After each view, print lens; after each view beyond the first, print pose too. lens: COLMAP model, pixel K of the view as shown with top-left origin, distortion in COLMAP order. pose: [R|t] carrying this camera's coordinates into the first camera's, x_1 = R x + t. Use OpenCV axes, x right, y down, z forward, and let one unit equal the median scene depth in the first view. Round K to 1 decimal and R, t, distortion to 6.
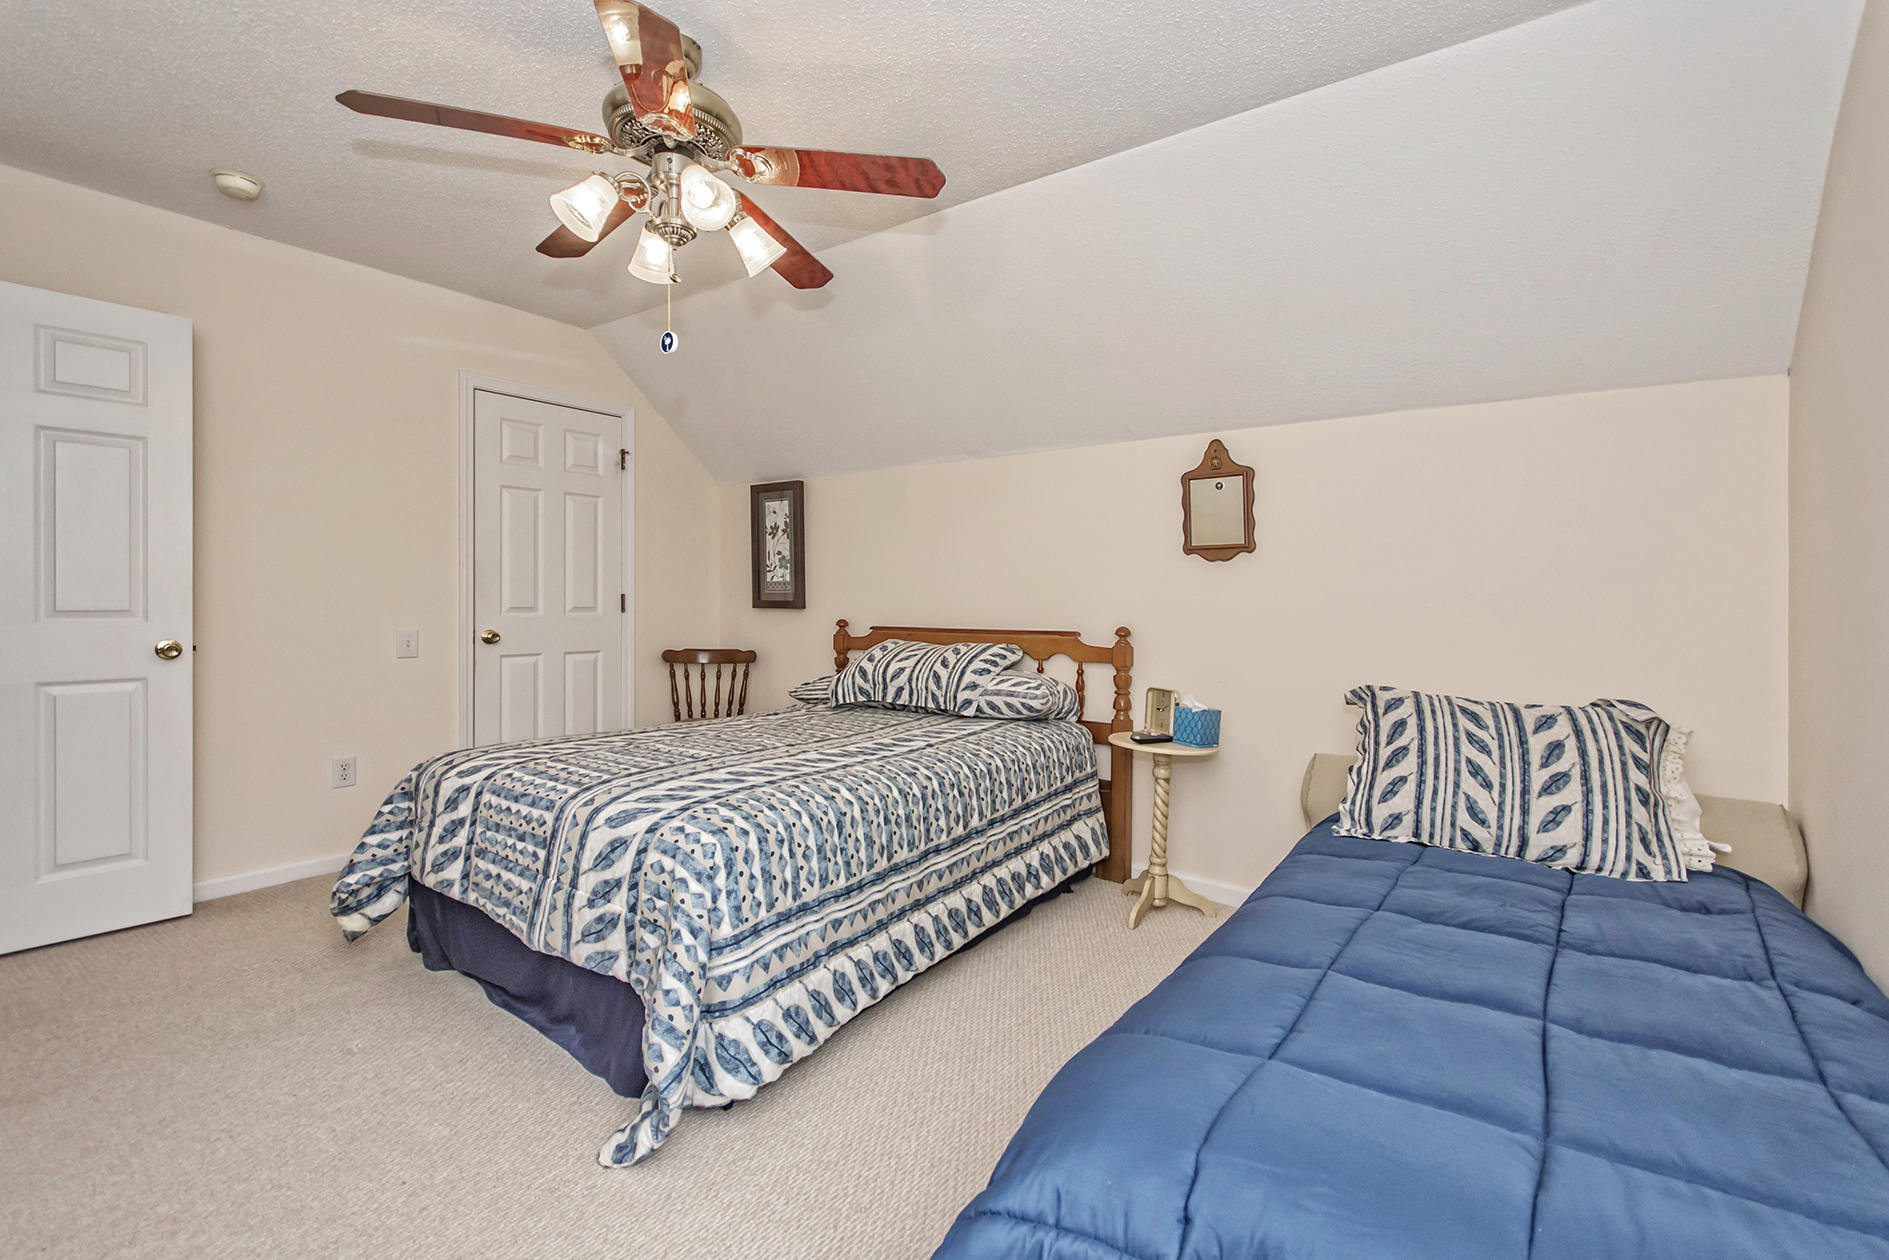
lens RADIAL K [[810.8, 0, 942.7], [0, 810.8, 599.3], [0, 0, 1]] dist [0.011379, 0.000135]
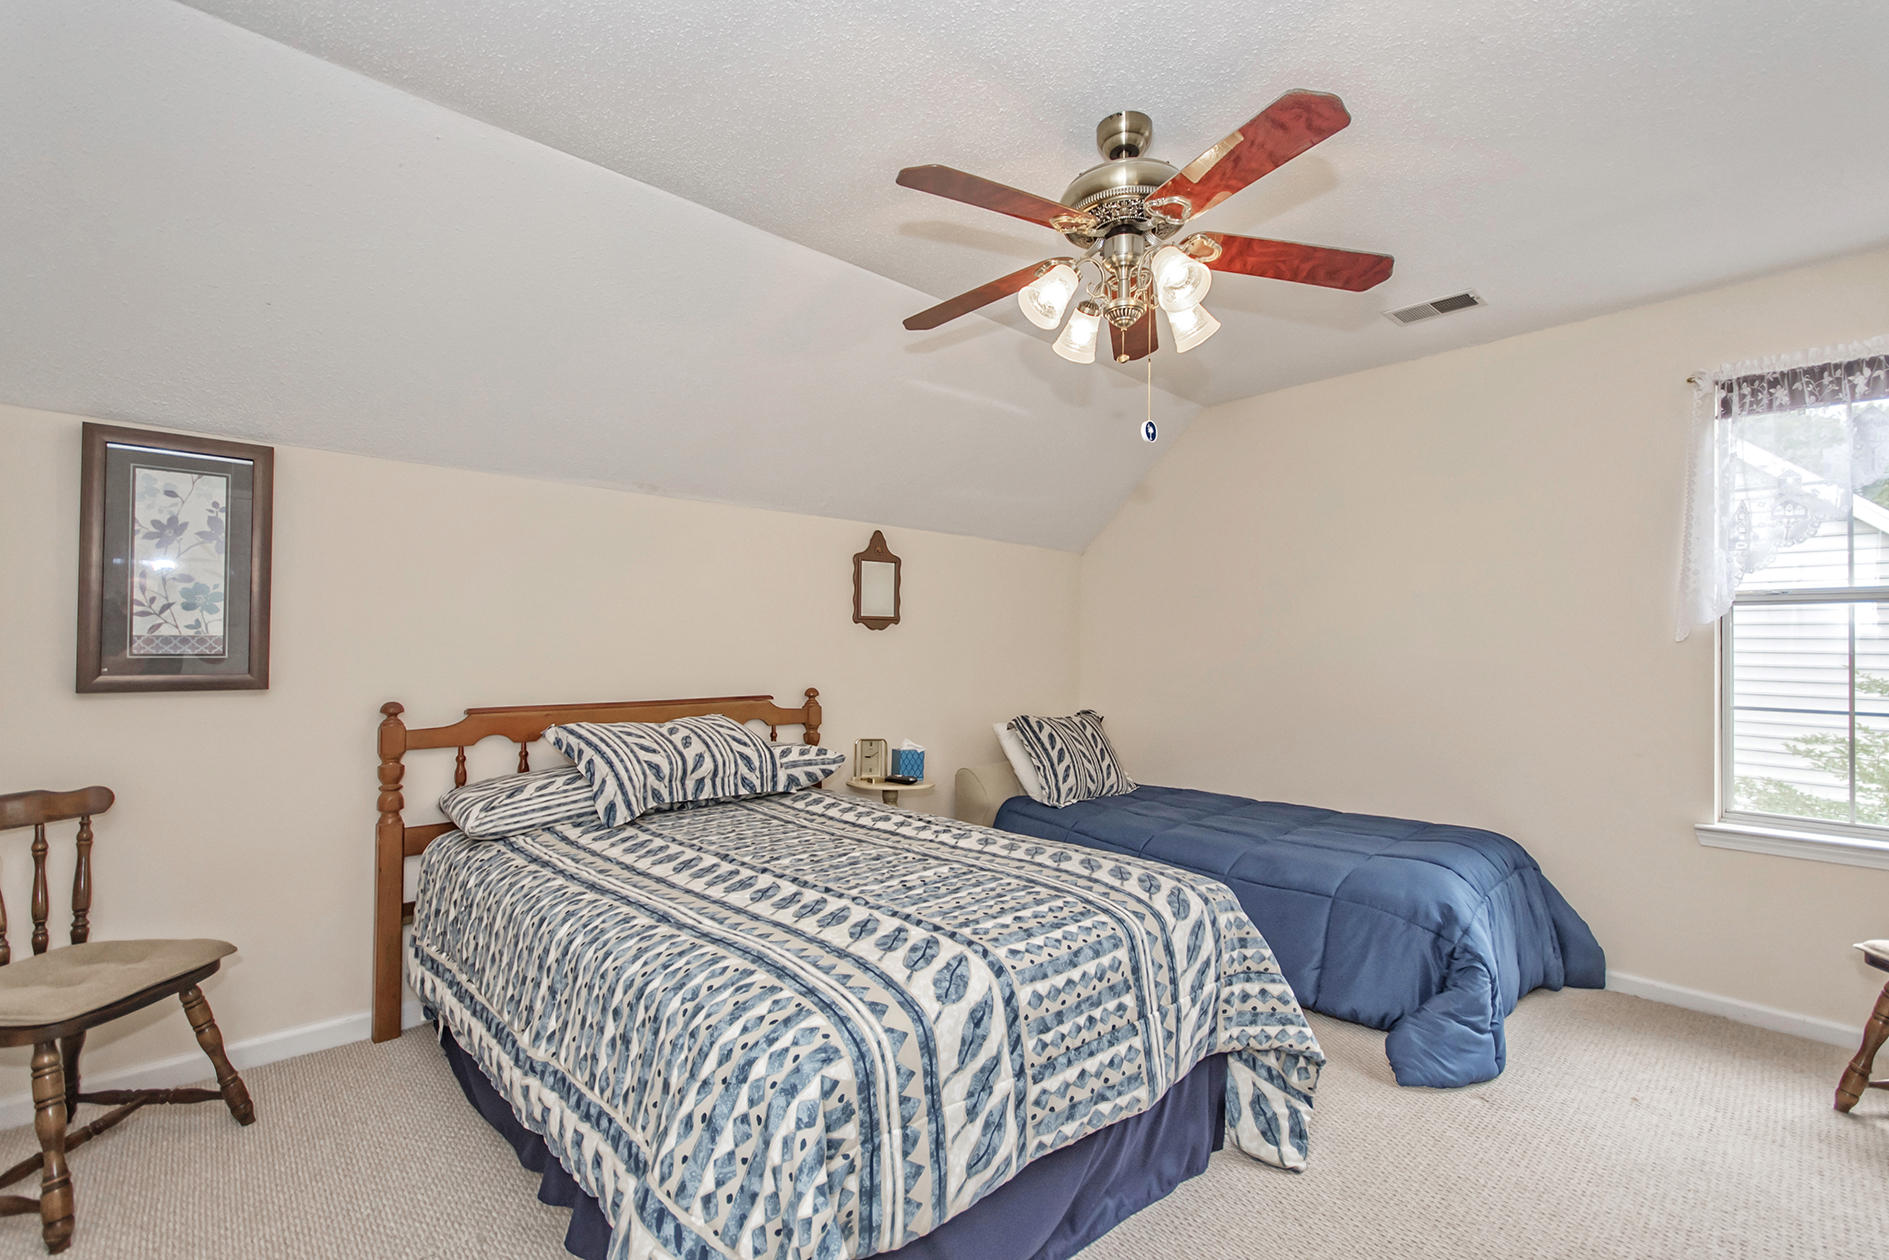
lens RADIAL K [[828.0, 0, 935.3], [0, 828.0, 632.9], [0, 0, 1]] dist [0.001971, 0.000541]
pose [[0.209682, 0.009502, 0.977723, -0.827775], [-0.006197, 0.999946, -0.008389, -0.031017], [-0.977750, -0.004300, 0.209730, 0.619220]]
